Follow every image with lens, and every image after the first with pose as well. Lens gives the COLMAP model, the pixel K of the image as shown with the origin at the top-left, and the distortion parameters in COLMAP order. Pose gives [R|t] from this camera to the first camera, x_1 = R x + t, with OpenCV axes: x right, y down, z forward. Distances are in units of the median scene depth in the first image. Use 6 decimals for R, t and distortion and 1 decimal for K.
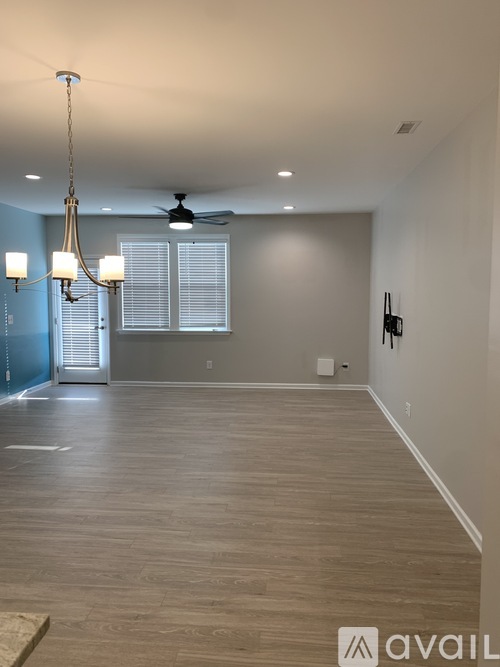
lens RADIAL K [[526.1, 0, 250.0], [0, 526.1, 333.5], [0, 0, 1]] dist [0.053065, -0.001128]
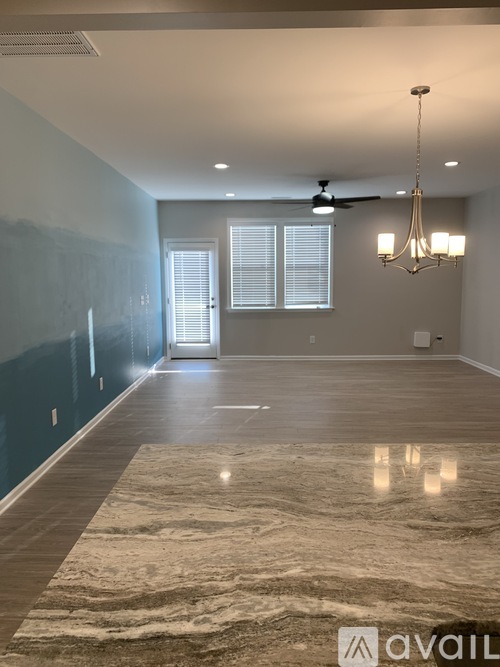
lens RADIAL K [[519.7, 0, 247.8], [0, 519.7, 357.0], [0, 0, 1]] dist [0.003385, 0.000489]
pose [[0.998058, -0.017994, 0.059641, -0.276272], [0.013396, 0.996971, 0.076615, 0.011224], [-0.060839, -0.075667, 0.995275, -0.066571]]
